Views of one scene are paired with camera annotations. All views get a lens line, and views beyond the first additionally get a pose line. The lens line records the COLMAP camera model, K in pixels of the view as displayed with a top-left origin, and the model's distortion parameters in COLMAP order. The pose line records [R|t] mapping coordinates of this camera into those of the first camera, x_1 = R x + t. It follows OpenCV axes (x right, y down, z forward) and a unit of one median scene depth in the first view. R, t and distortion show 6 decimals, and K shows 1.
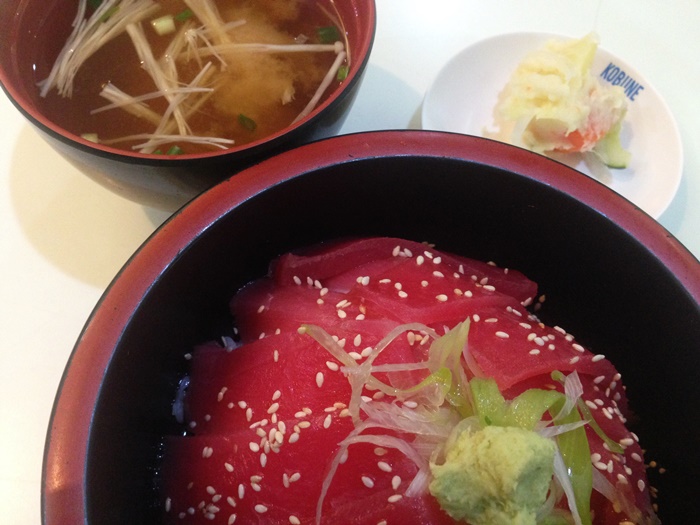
lens RADIAL K [[681.0, 0, 352.2], [0, 681.0, 262.3], [0, 0, 1]] dist [0.066765, 0.000000]
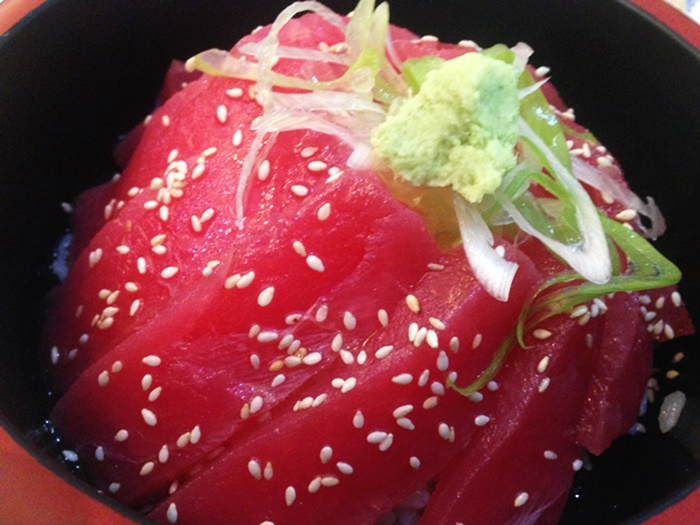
lens RADIAL K [[681.0, 0, 347.8], [0, 681.0, 263.0], [0, 0, 1]] dist [0.066765, 0.000000]
pose [[0.978264, -0.170927, 0.117402, -0.030179], [0.194475, 0.952741, -0.233374, 0.614780], [-0.071963, 0.251133, 0.965274, 0.279758]]
